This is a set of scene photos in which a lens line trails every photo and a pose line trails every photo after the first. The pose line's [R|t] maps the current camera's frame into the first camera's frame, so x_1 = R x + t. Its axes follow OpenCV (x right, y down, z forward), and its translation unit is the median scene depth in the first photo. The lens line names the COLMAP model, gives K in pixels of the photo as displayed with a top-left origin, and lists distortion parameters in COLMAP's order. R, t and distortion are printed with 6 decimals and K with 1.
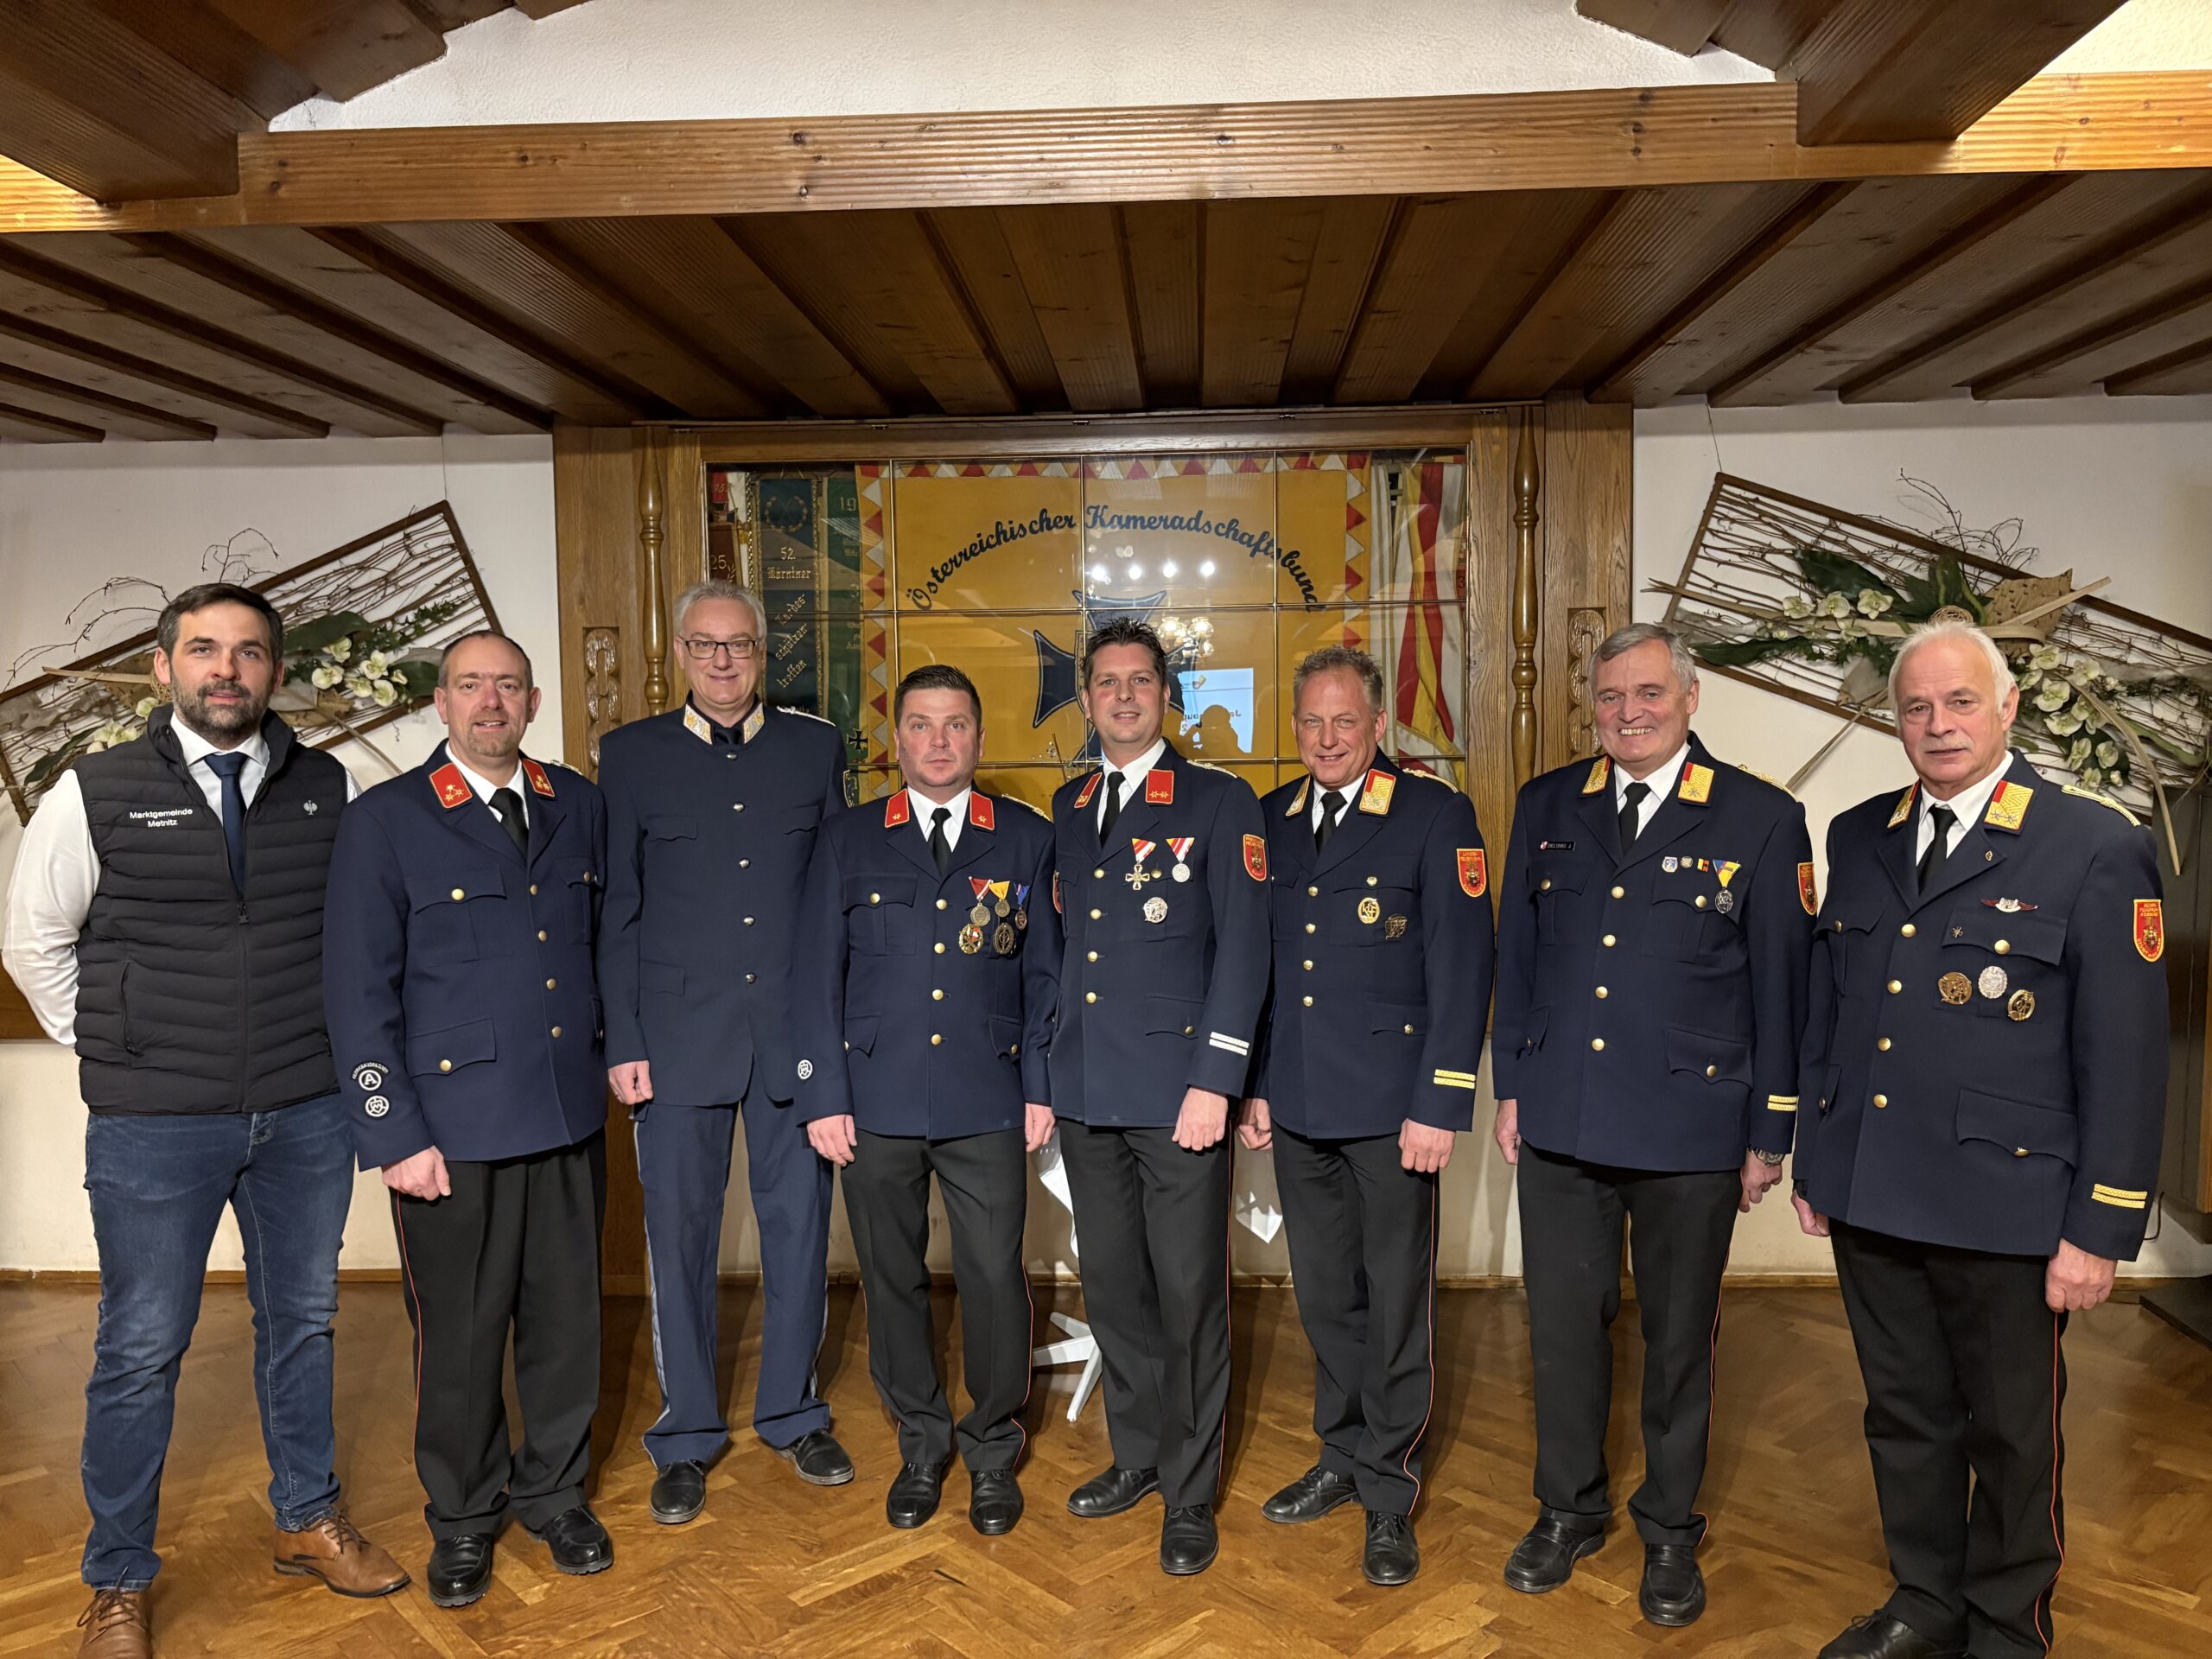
lens RADIAL K [[1676.7, 0, 1106.5], [0, 1676.7, 845.9], [0, 0, 1]] dist [0.033175, -0.035679]
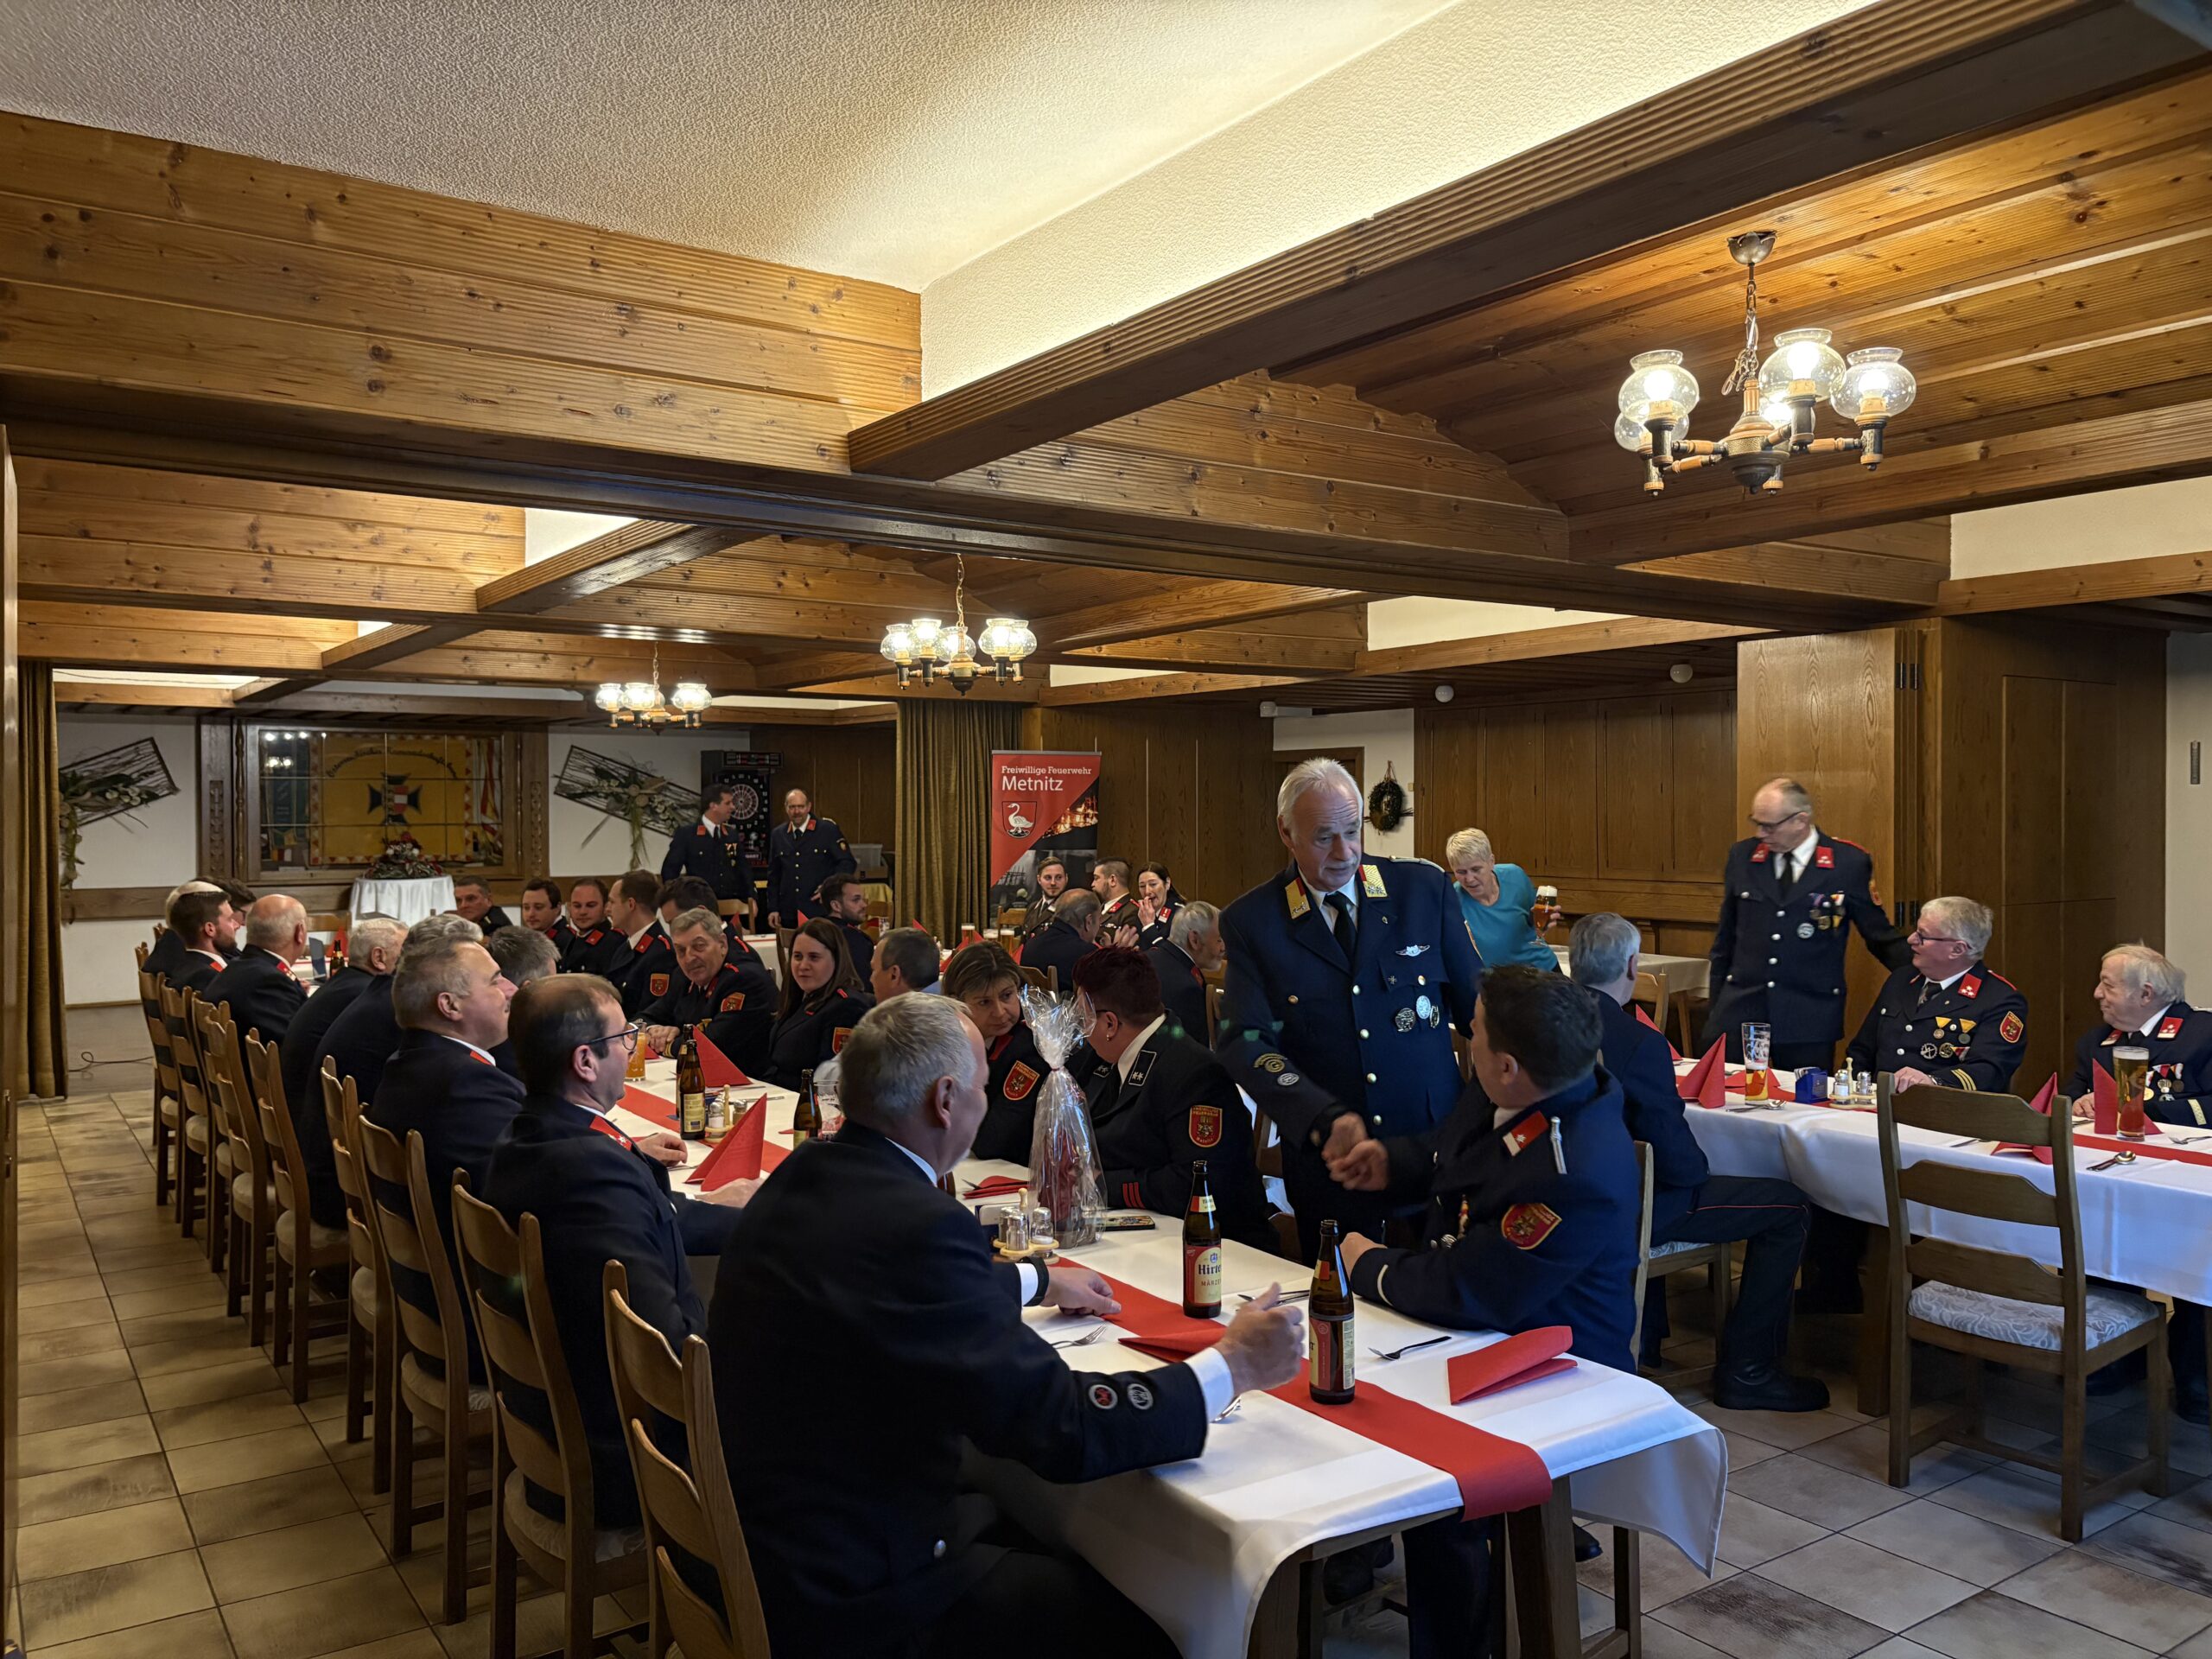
lens RADIAL K [[1676.7, 0, 1093.8], [0, 1676.7, 852.1], [0, 0, 1]] dist [0.033175, -0.035679]
pose [[0.798377, -0.003807, 0.602145, -0.904060], [0.033361, 0.998724, -0.037919, 0.178250], [-0.601233, 0.050361, 0.797485, -2.506095]]
